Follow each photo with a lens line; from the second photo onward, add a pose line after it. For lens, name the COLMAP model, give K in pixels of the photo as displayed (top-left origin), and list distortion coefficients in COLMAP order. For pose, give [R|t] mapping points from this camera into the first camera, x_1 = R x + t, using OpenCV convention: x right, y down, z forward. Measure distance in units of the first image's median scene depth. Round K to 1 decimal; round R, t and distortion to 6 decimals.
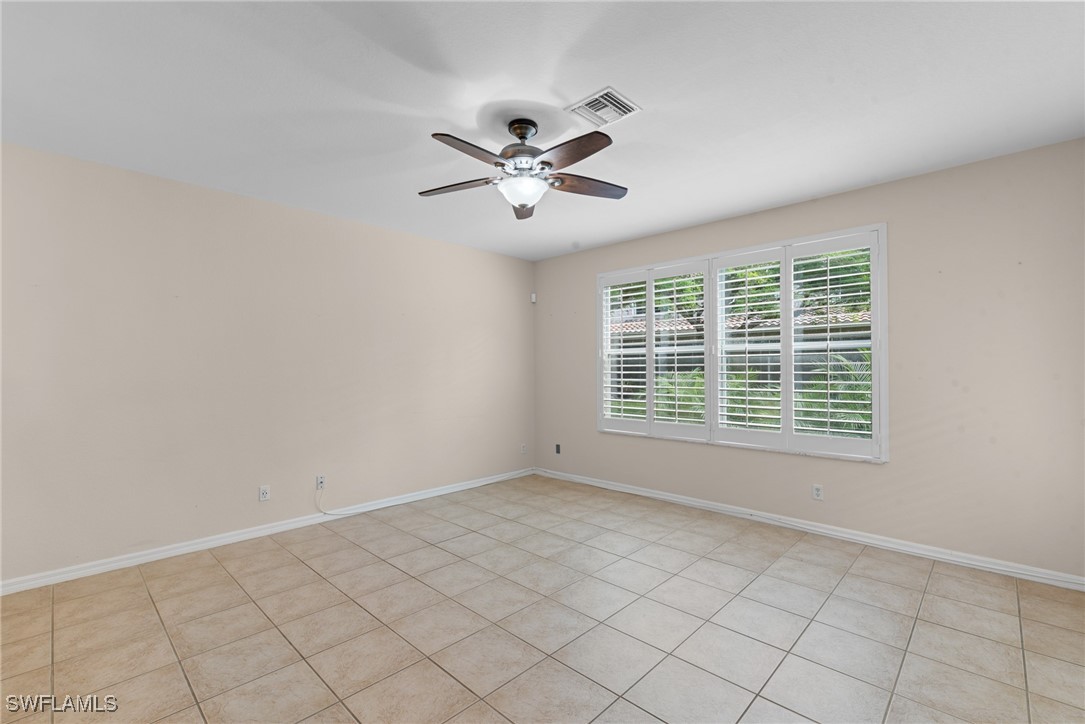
lens RADIAL K [[474.7, 0, 540.8], [0, 474.7, 367.1], [0, 0, 1]] dist [0.011639, -0.000053]
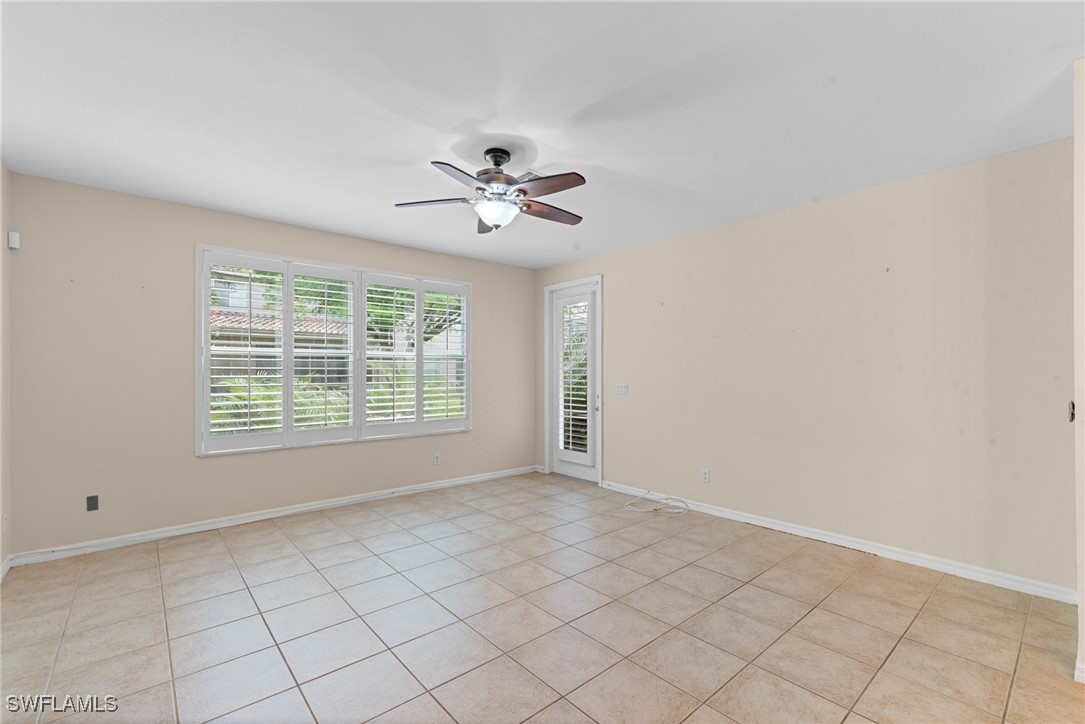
lens RADIAL K [[470.0, 0, 546.7], [0, 470.0, 368.1], [0, 0, 1]] dist [0.000398, 0.000072]
pose [[0.082229, 0.013990, 0.996515, -0.713082], [-0.002776, 0.999901, -0.013808, 0.007989], [-0.996610, -0.001631, 0.082259, 0.504905]]
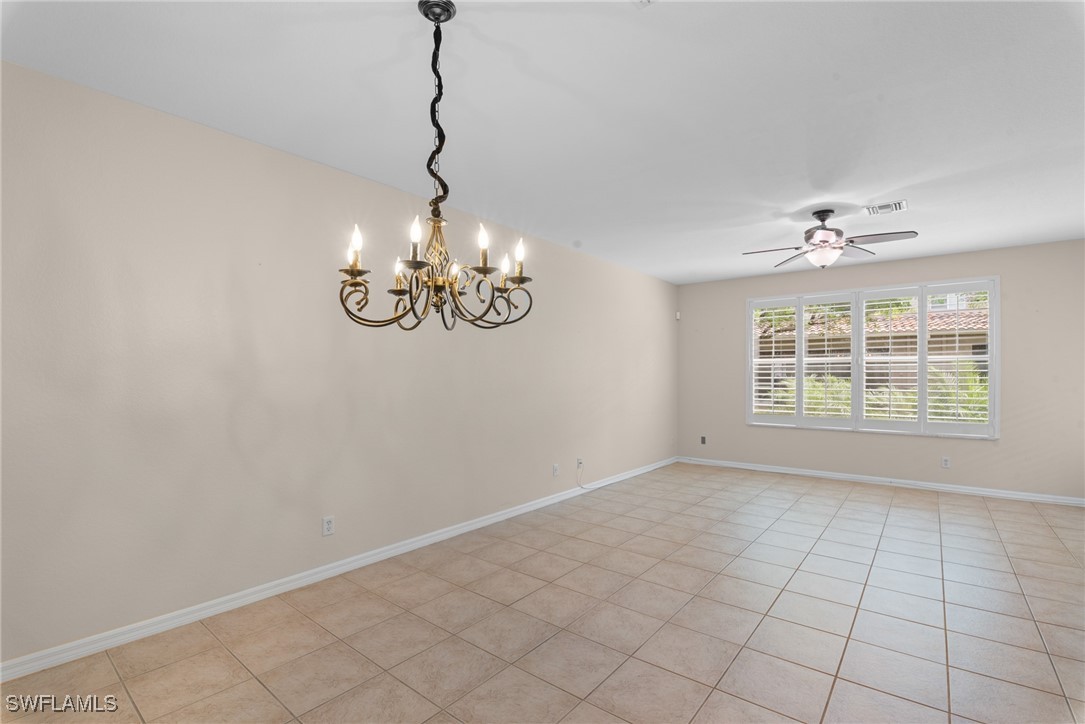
lens RADIAL K [[482.9, 0, 544.1], [0, 482.9, 373.3], [0, 0, 1]] dist [-0.018406, -0.000707]
pose [[0.995839, 0.005387, 0.090975, -0.665478], [-0.005280, 0.999985, -0.001415, 0.005413], [-0.090981, 0.000929, 0.995852, -0.270561]]
